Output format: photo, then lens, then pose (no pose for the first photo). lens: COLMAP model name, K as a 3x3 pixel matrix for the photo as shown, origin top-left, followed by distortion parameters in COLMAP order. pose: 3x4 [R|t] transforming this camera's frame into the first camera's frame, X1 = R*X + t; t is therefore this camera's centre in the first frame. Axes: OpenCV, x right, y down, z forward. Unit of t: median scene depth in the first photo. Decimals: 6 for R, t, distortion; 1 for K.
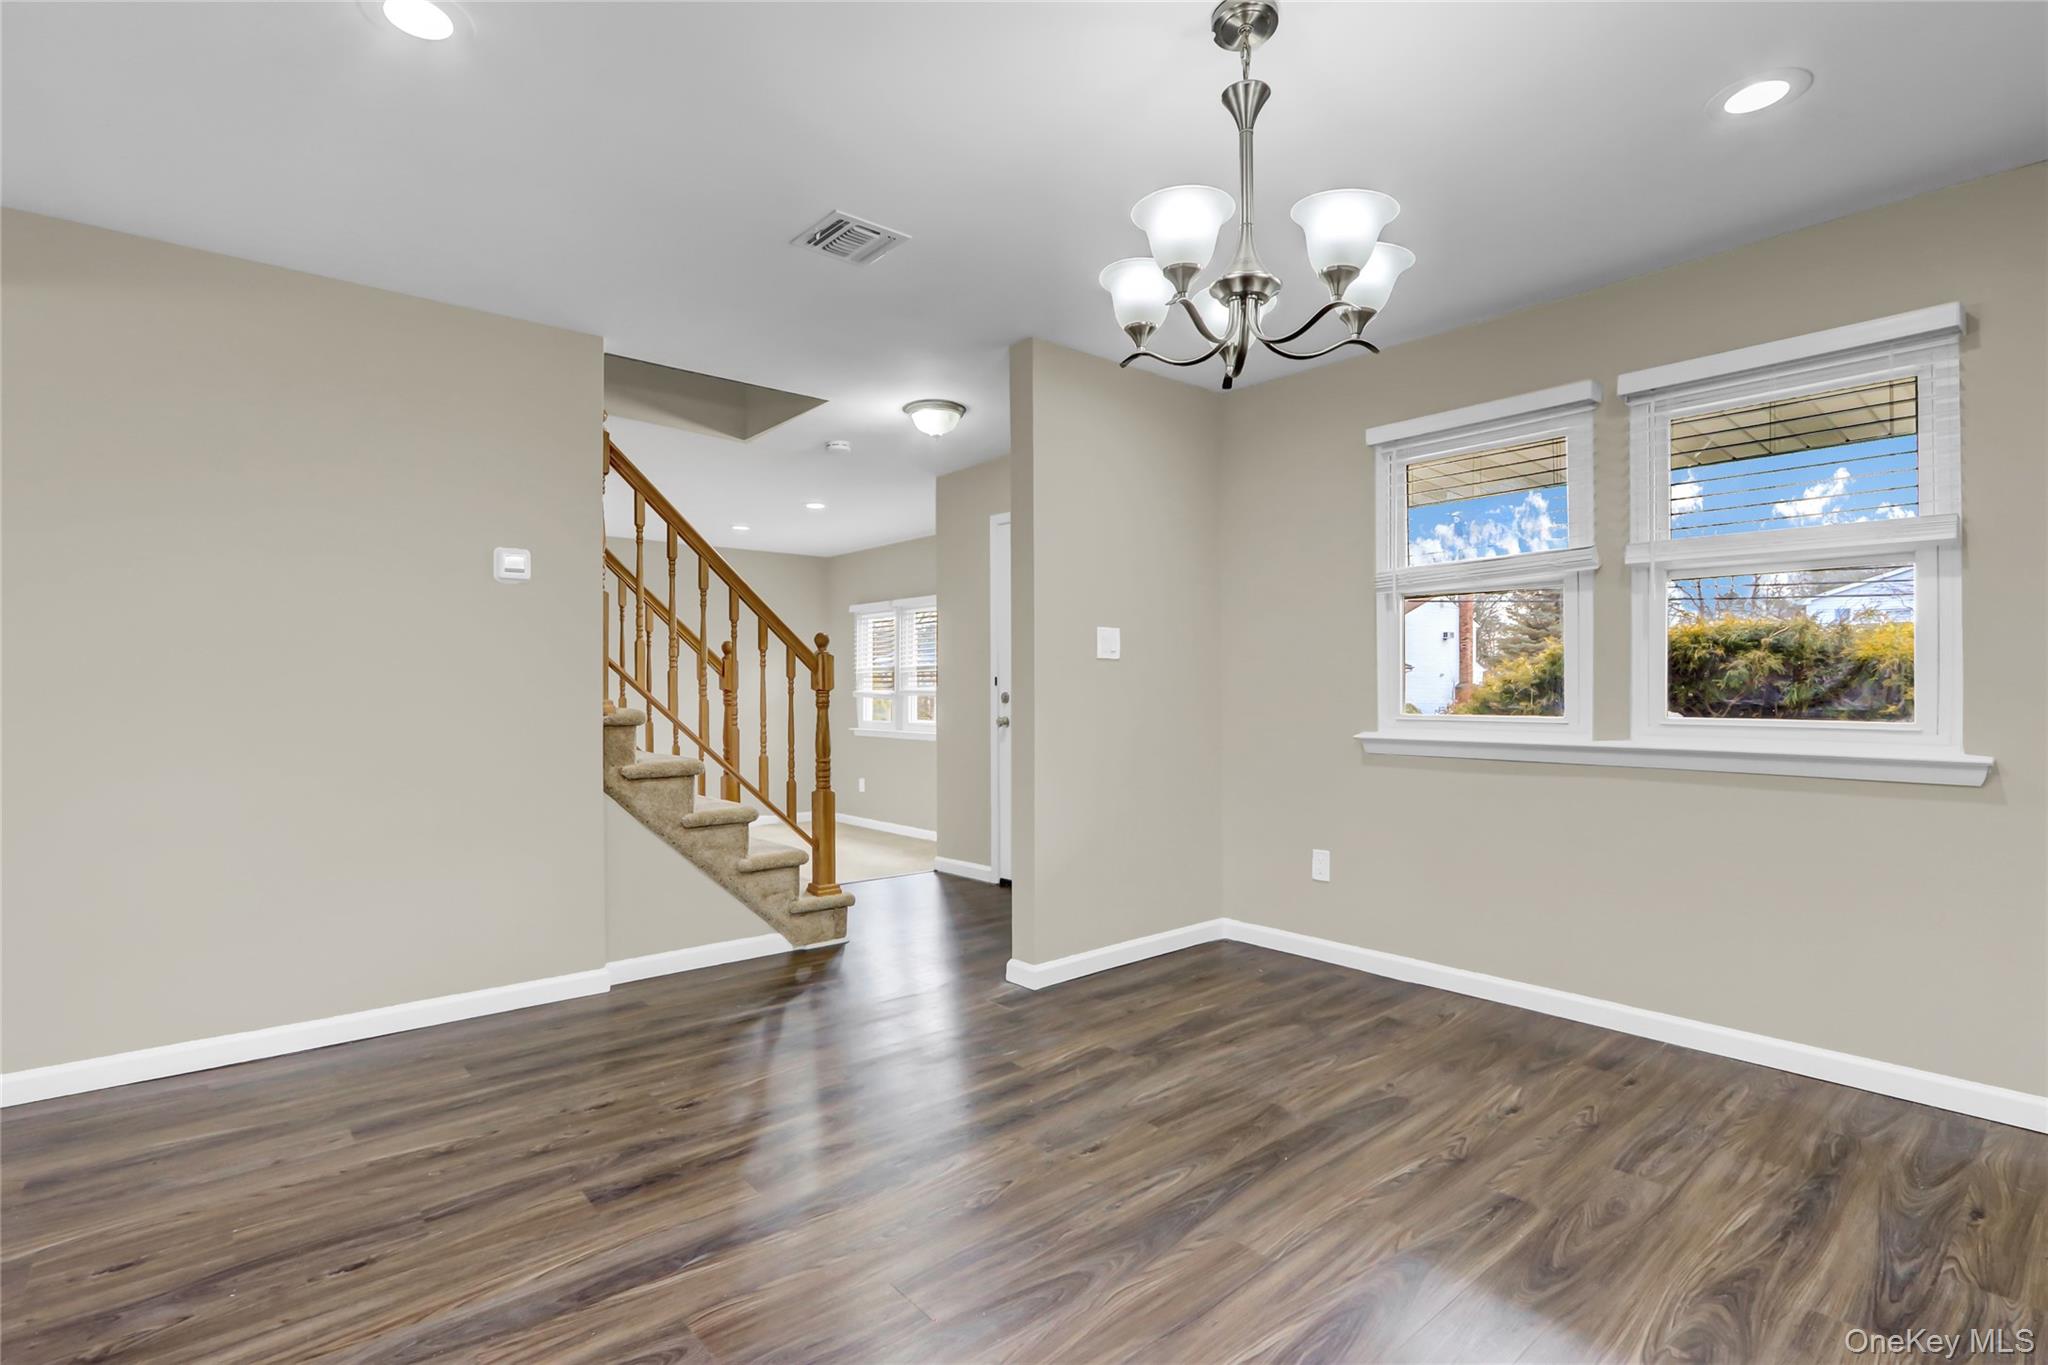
lens RADIAL K [[970.2, 0, 1015.2], [0, 970.2, 689.6], [0, 0, 1]] dist [0.000362, -0.000314]
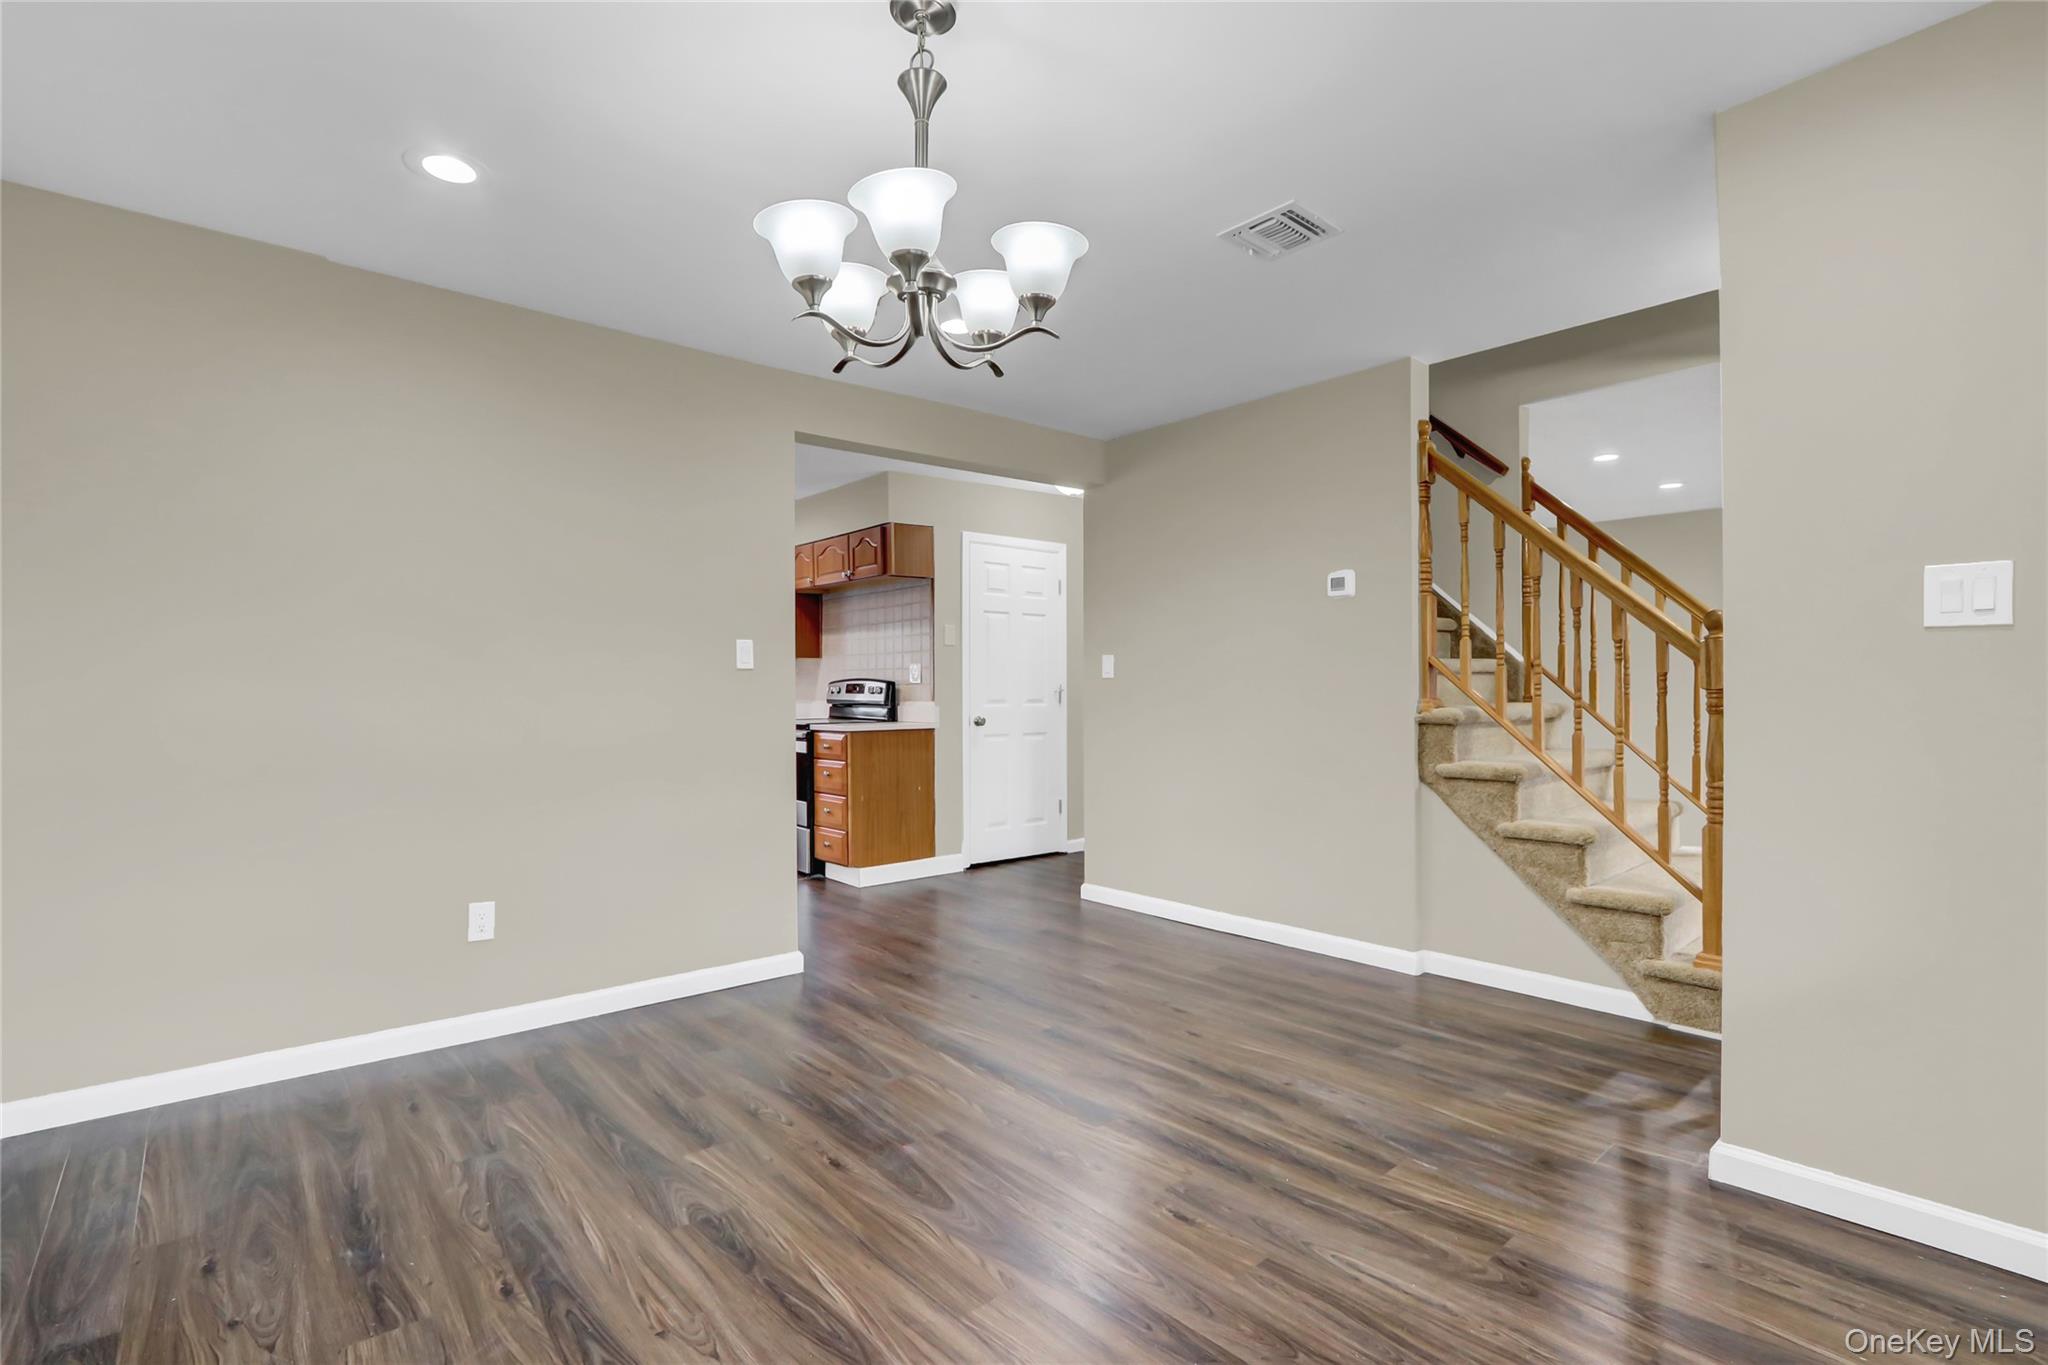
lens RADIAL K [[970.2, 0, 1015.2], [0, 970.2, 689.6], [0, 0, 1]] dist [0.000362, -0.000314]
pose [[-0.001800, -0.000450, -0.999998, 0.629294], [0.007463, 0.999972, -0.000463, -0.002211], [0.999971, -0.007464, -0.001797, 0.562527]]
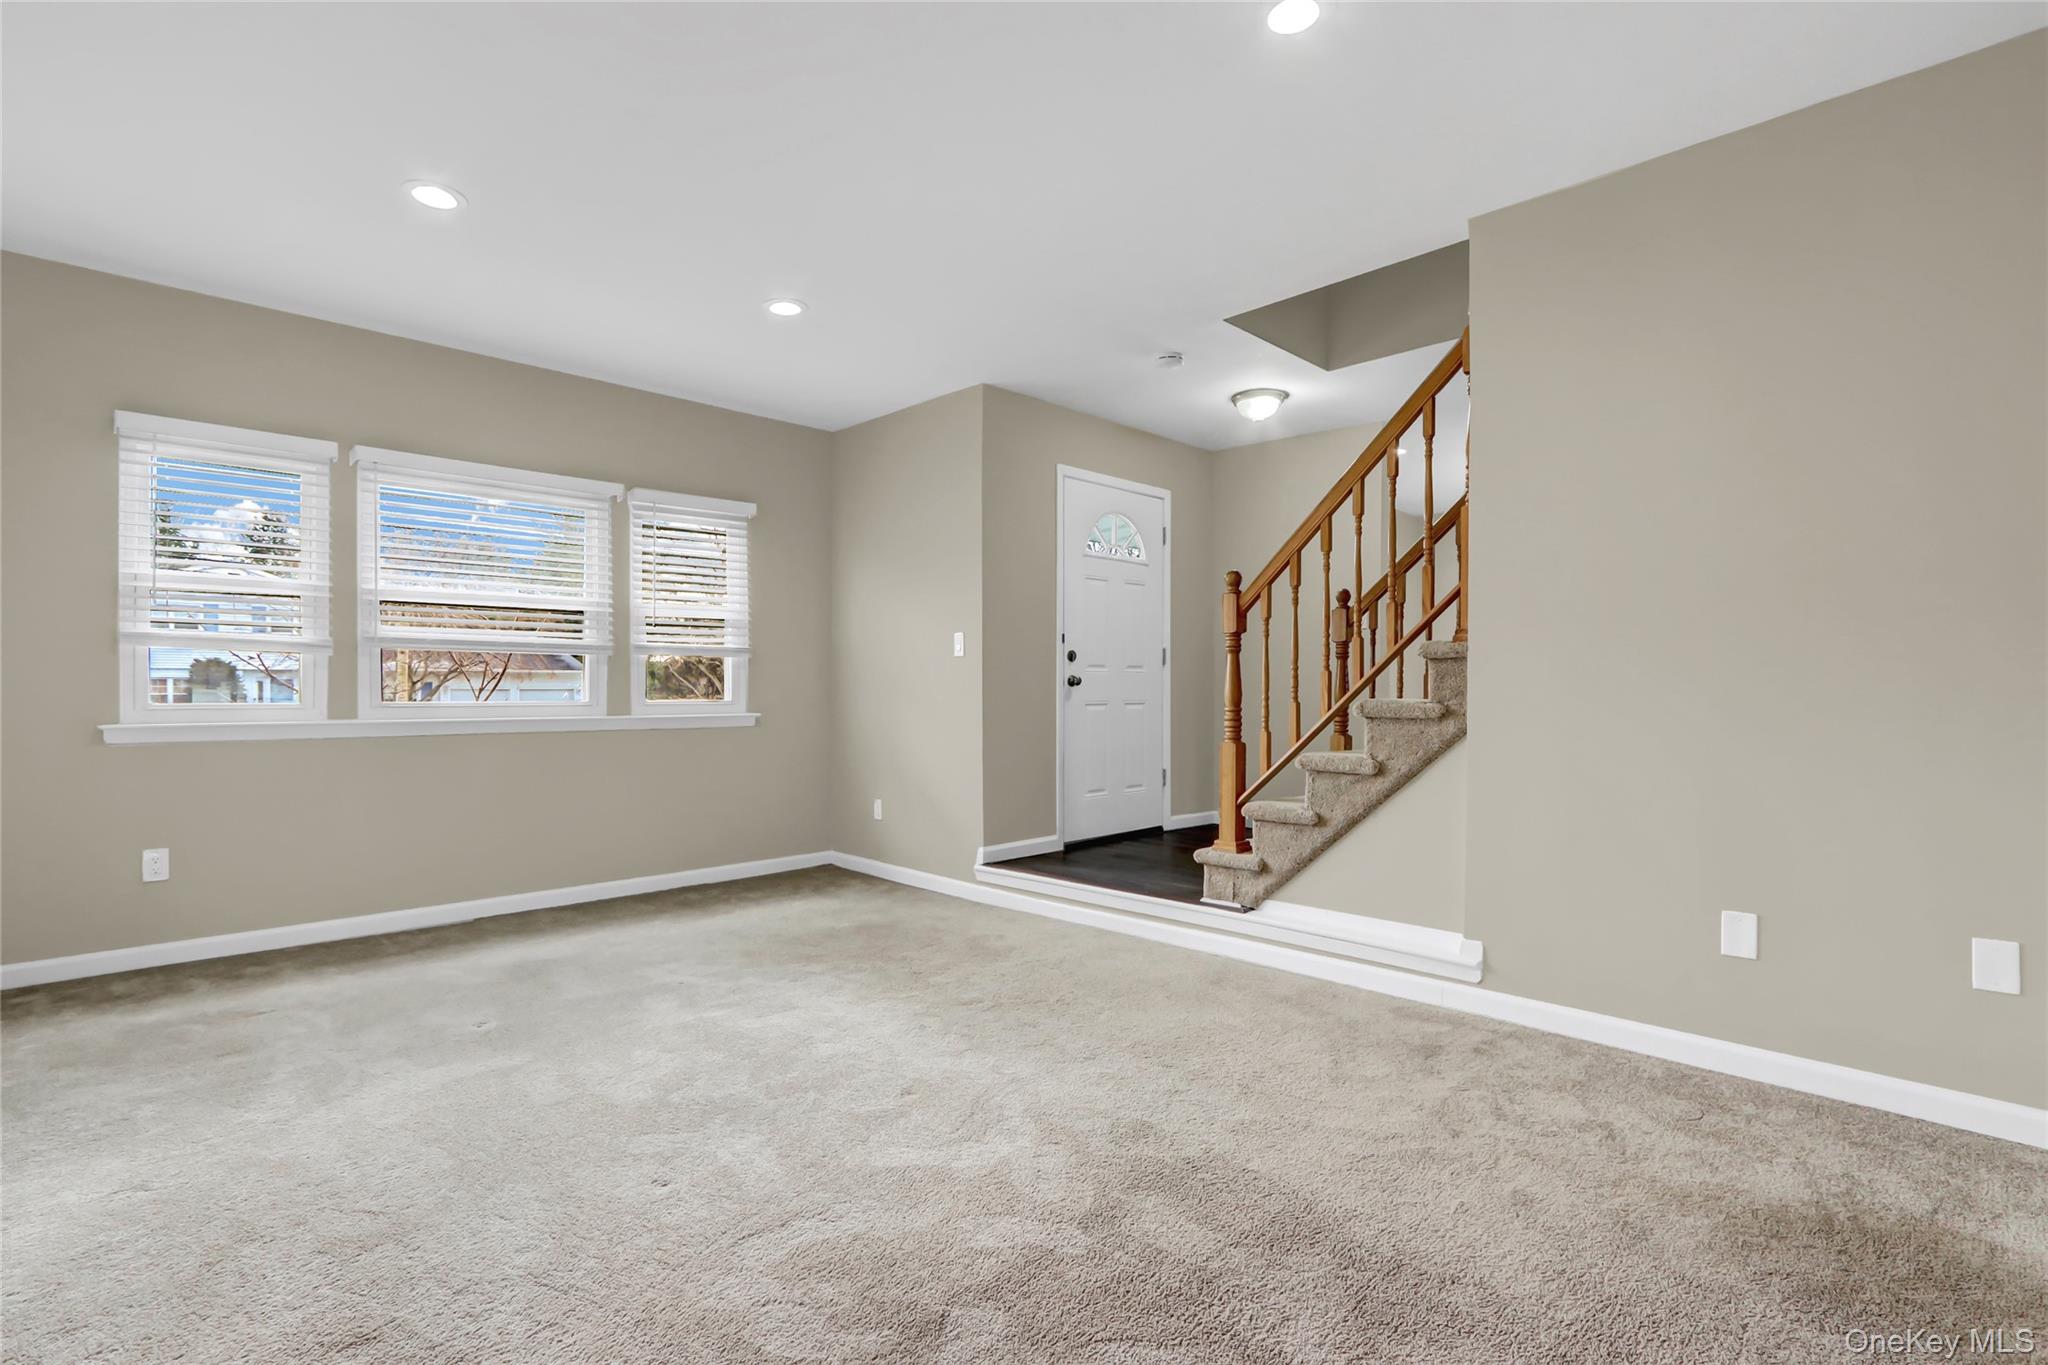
lens RADIAL K [[964.4, 0, 1024.0], [0, 964.4, 693.8], [0, 0, 1]] dist [-0.016383, 0.000552]
pose [[-0.077356, -0.005107, 0.996990, -1.481754], [-0.000262, 0.999987, 0.005102, 0.063650], [-0.997004, 0.000133, -0.077356, 1.709641]]
